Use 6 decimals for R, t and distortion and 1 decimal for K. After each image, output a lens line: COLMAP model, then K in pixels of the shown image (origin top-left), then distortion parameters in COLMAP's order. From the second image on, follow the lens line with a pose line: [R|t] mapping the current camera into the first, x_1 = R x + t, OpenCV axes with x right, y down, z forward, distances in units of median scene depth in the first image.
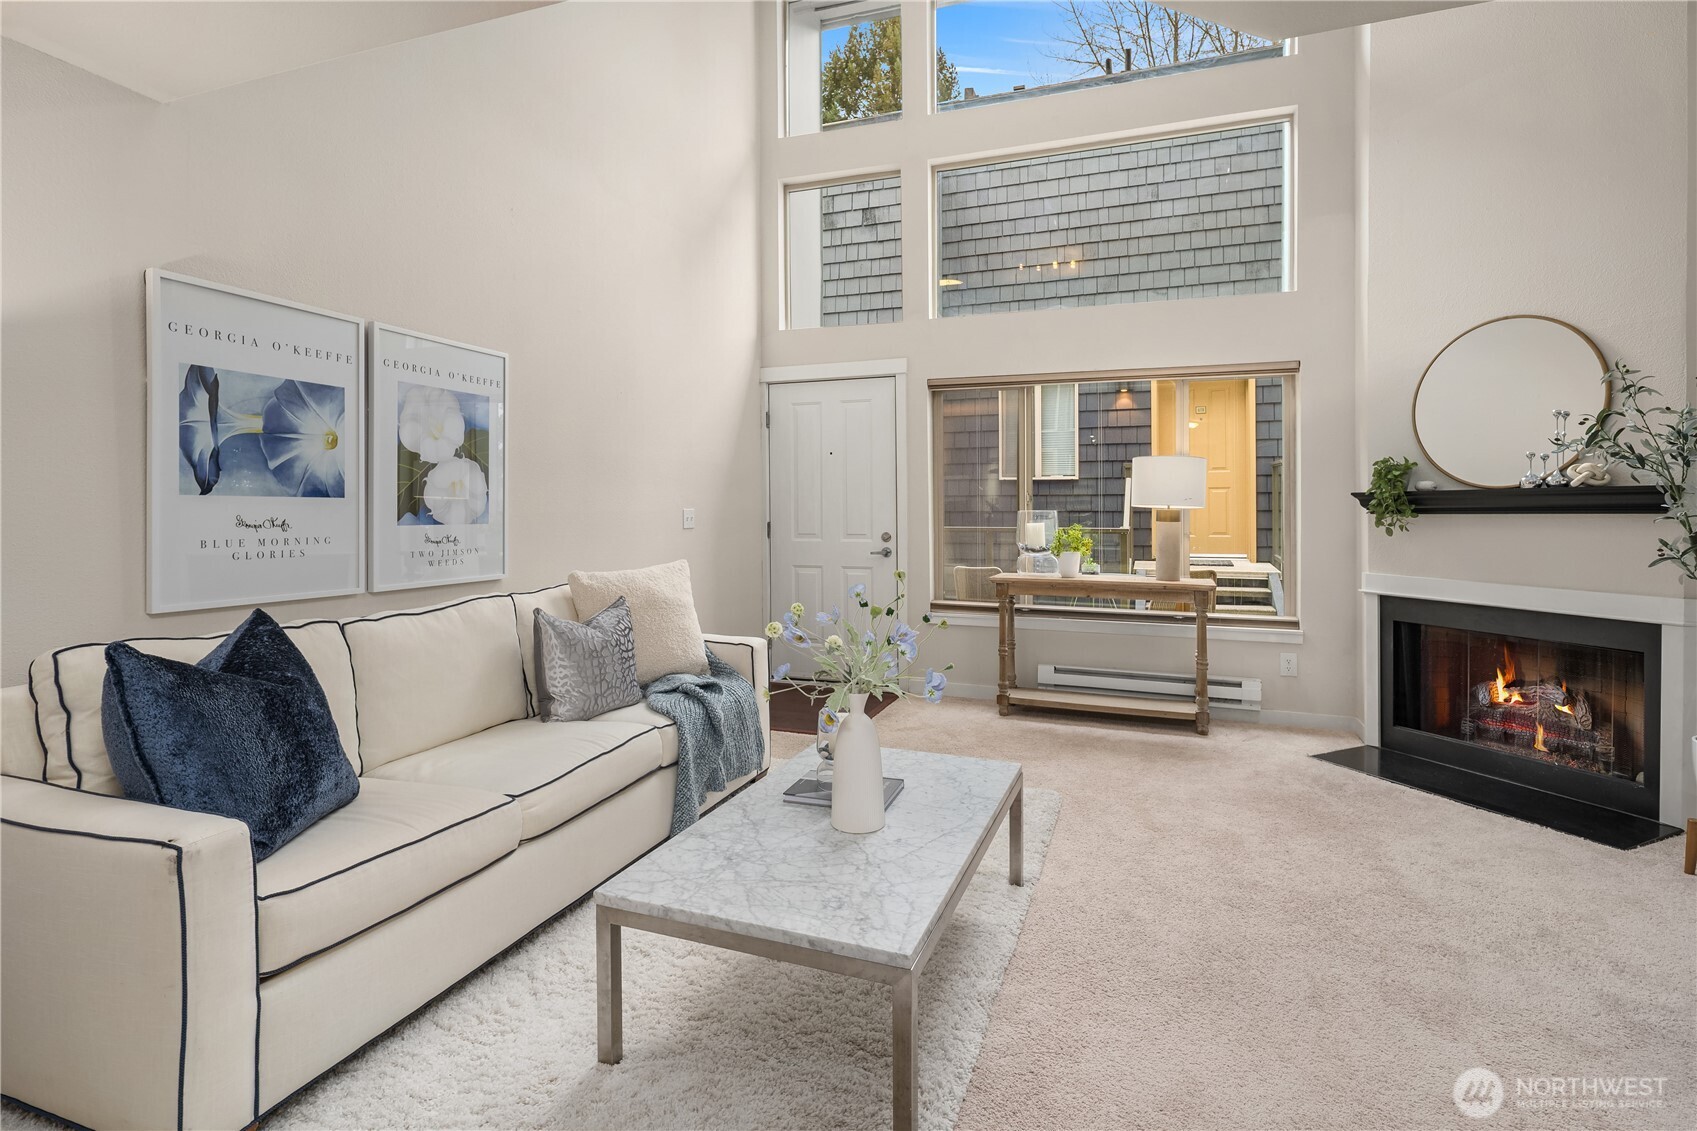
lens RADIAL K [[841.9, 0, 841.0], [0, 841.9, 512.5], [0, 0, 1]] dist [0.000413, -0.002420]
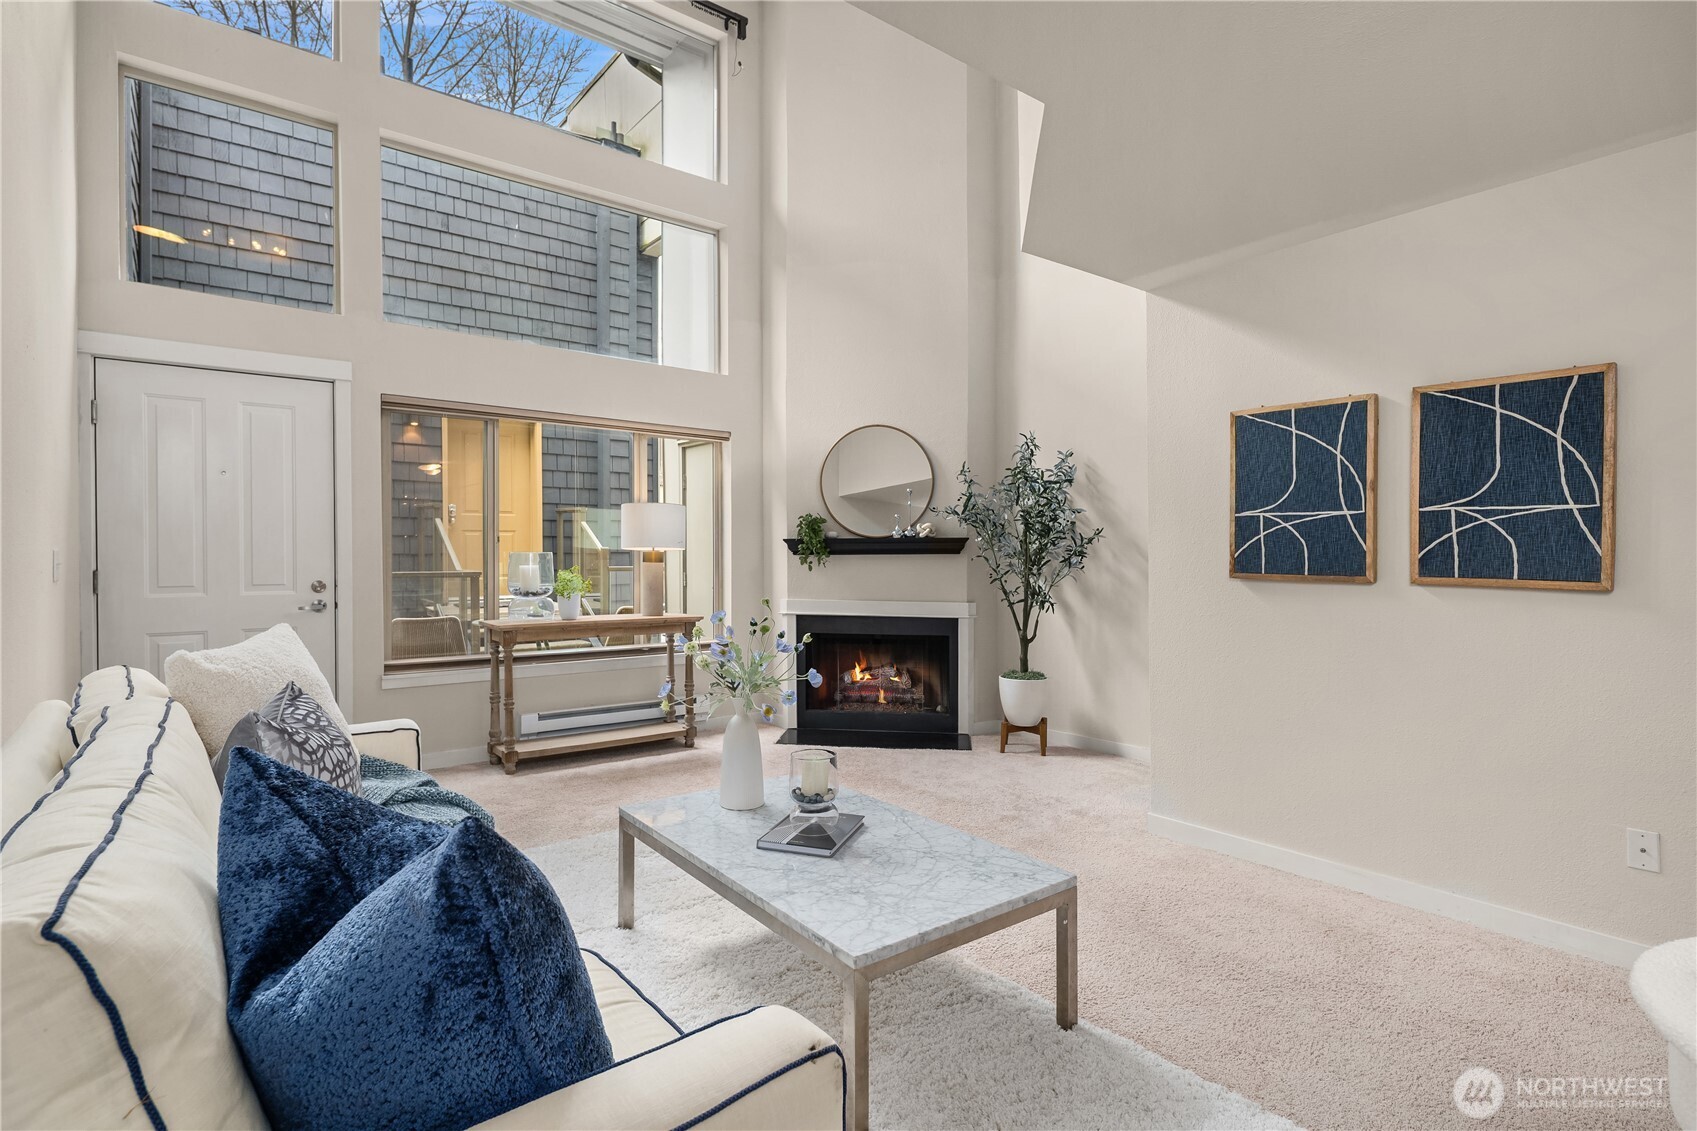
lens RADIAL K [[841.9, 0, 864.9], [0, 841.9, 553.9], [0, 0, 1]] dist [0.000413, -0.002420]
pose [[0.510787, -0.000317, 0.859707, -0.583235], [0.003044, 0.999994, -0.001439, 0.002913], [-0.859702, 0.003352, 0.510785, 0.274877]]
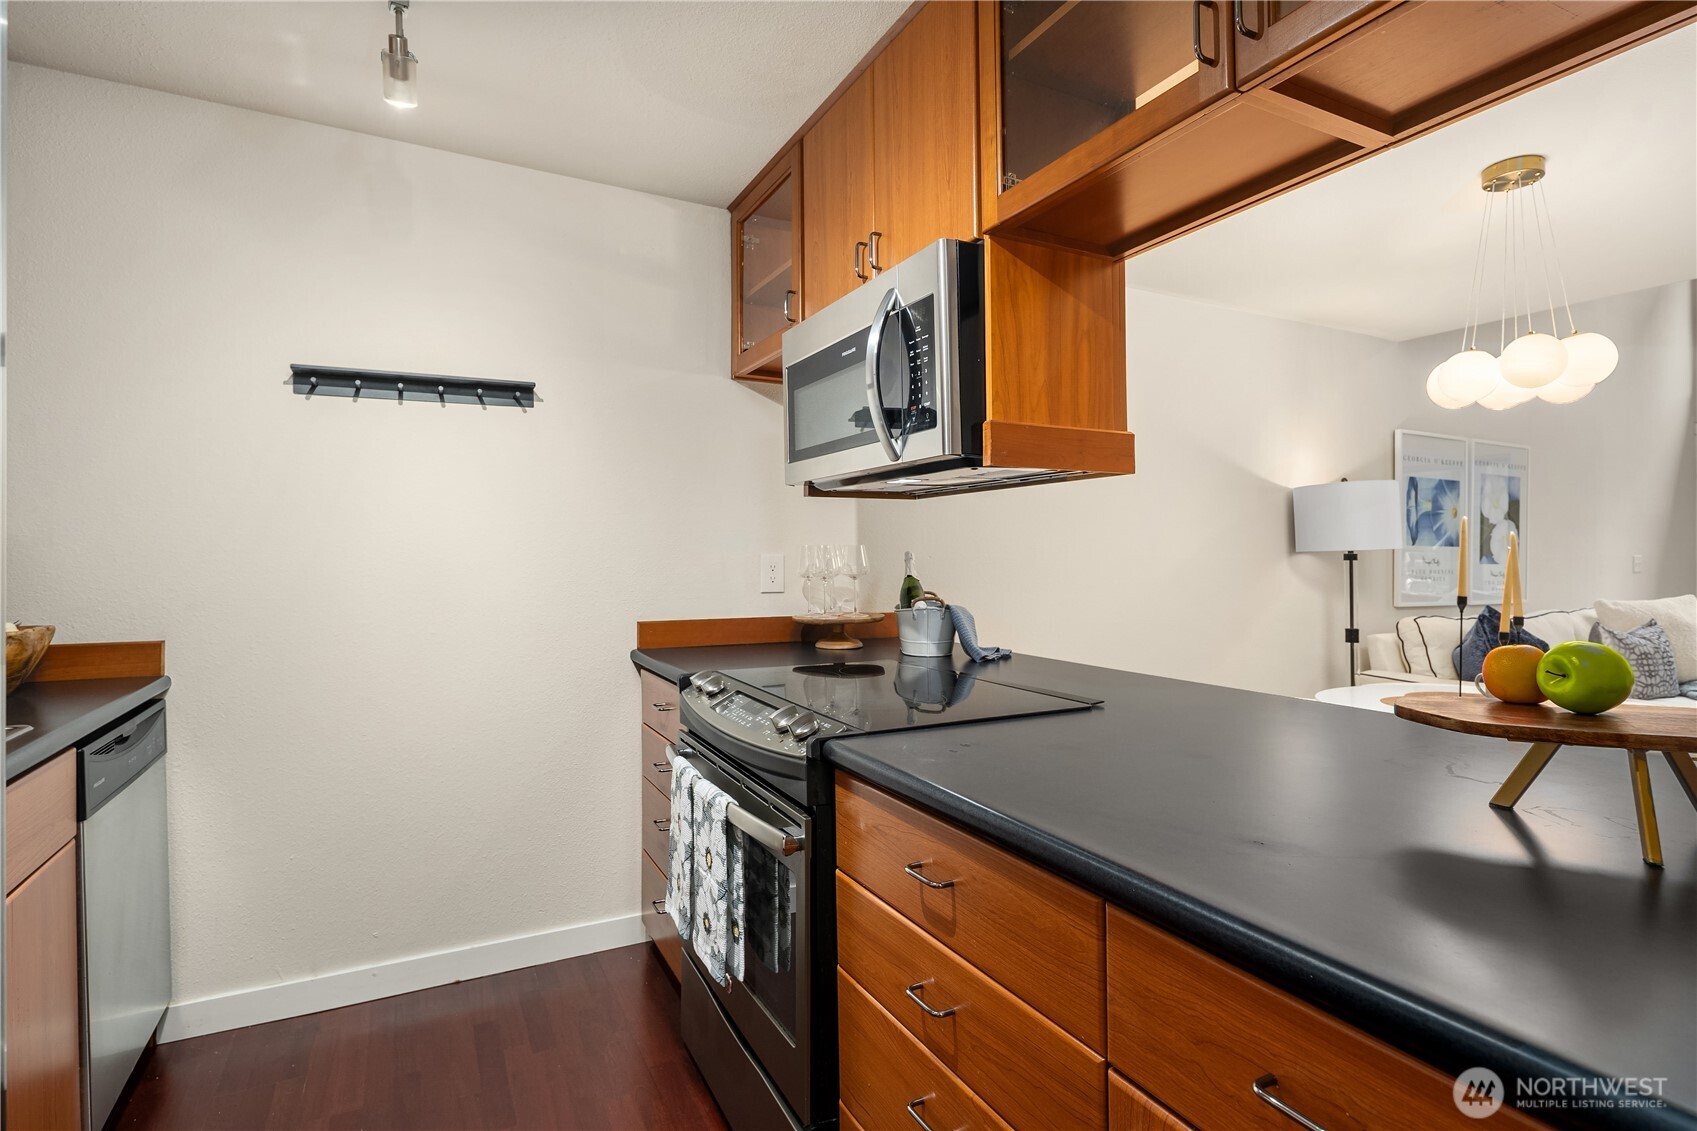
lens RADIAL K [[841.9, 0, 820.2], [0, 841.9, 556.2], [0, 0, 1]] dist [0.000413, -0.002420]
pose [[0.734554, 0.003596, -0.678540, -0.323181], [-0.007694, 0.999966, -0.003029, 0.013228], [0.678506, 0.007446, 0.734557, -0.899443]]
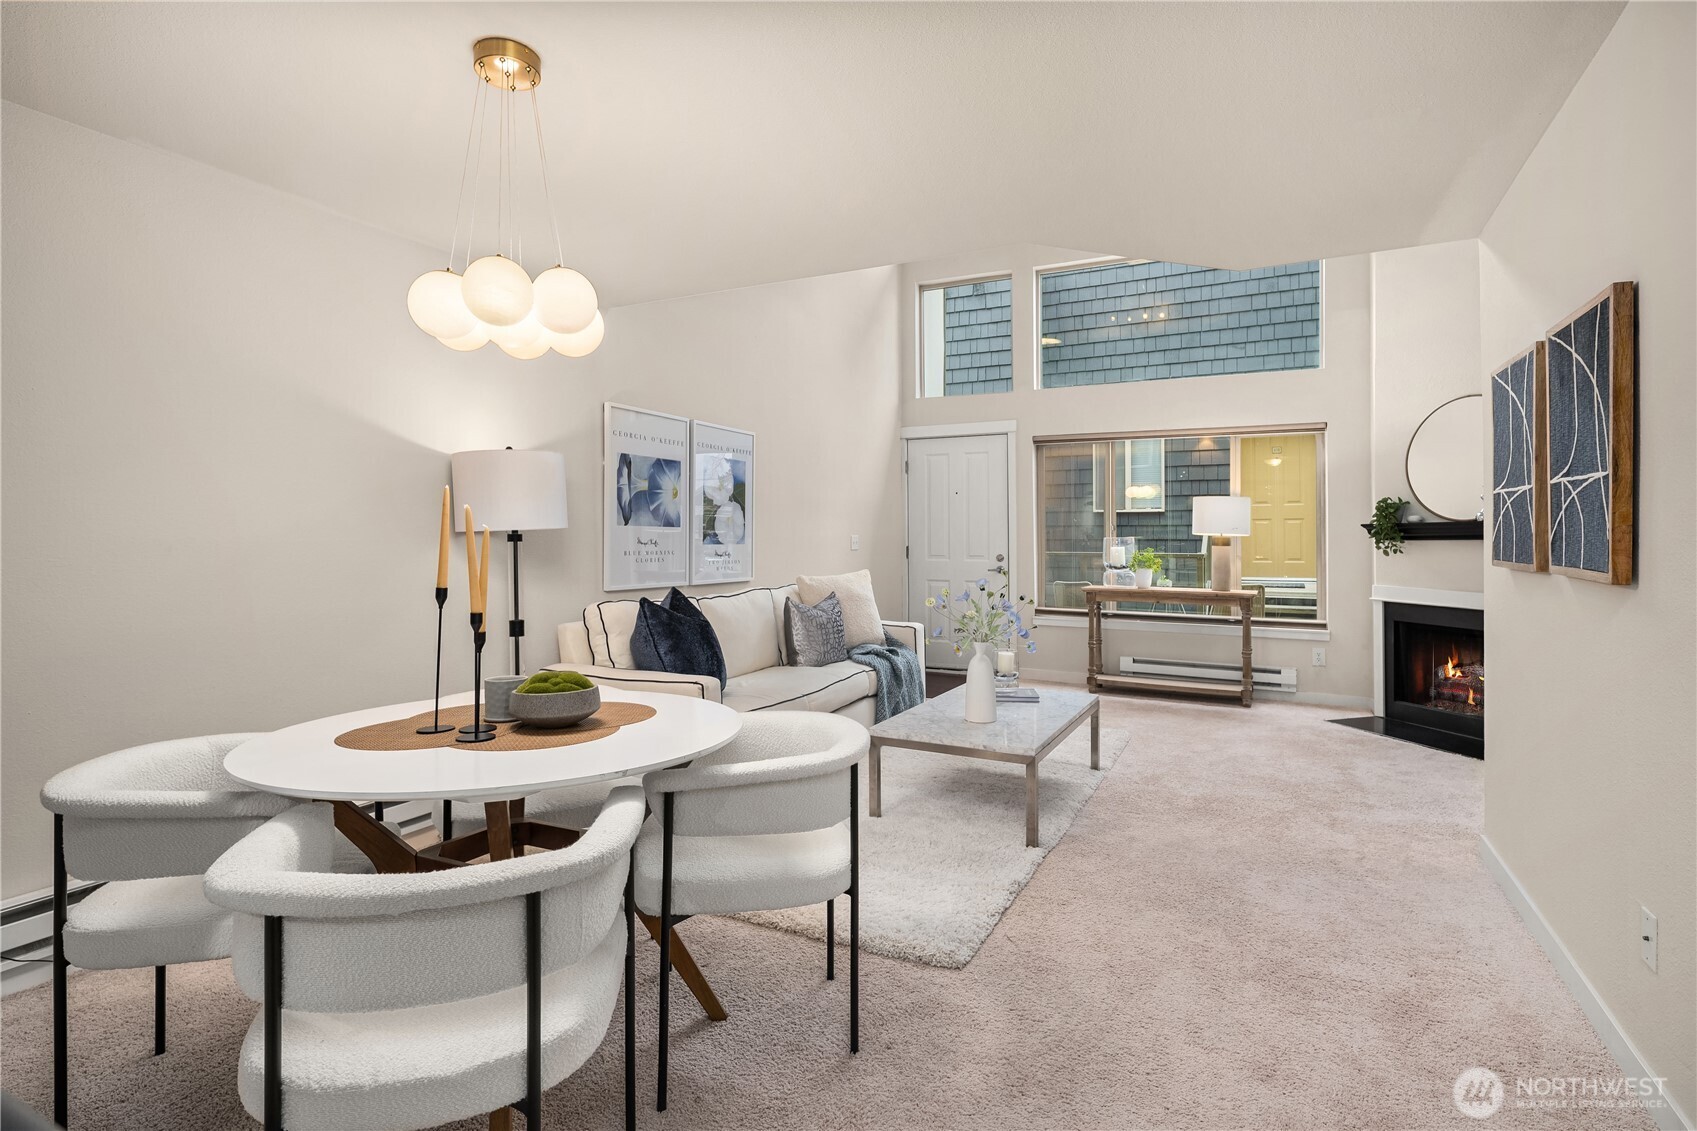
lens RADIAL K [[841.9, 0, 843.2], [0, 841.9, 535.7], [0, 0, 1]] dist [0.000413, -0.002420]
pose [[0.994082, 0.001452, -0.108625, -0.074742], [-0.002321, 0.999966, -0.007879, 0.009570], [0.108610, 0.008085, 0.994052, -0.511972]]
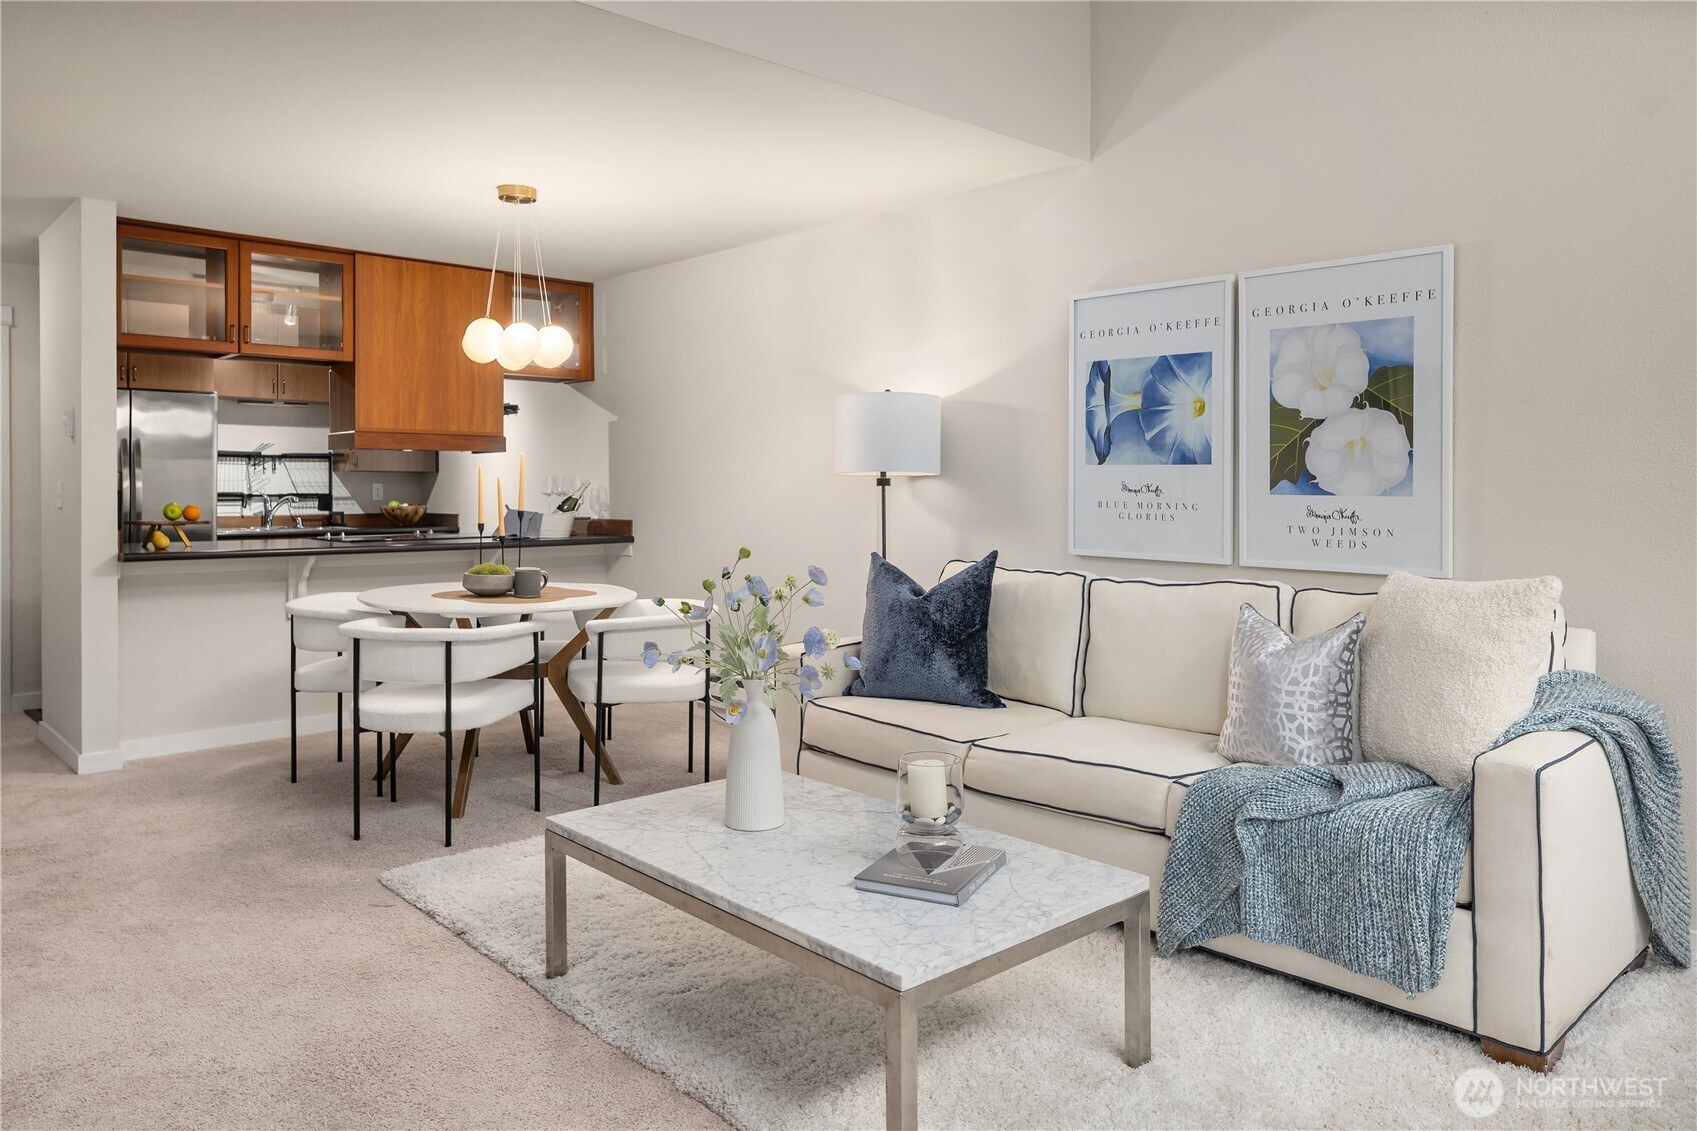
lens RADIAL K [[1183.5, 0, 870.6], [0, 1183.5, 546.2], [0, 0, 1]] dist [-0.014527, 0.000370]
pose [[-0.442285, 0.053985, -0.895248, 0.686257], [-0.001715, 0.998134, 0.061036, -0.004710], [0.896873, 0.028531, -0.441367, 1.043225]]
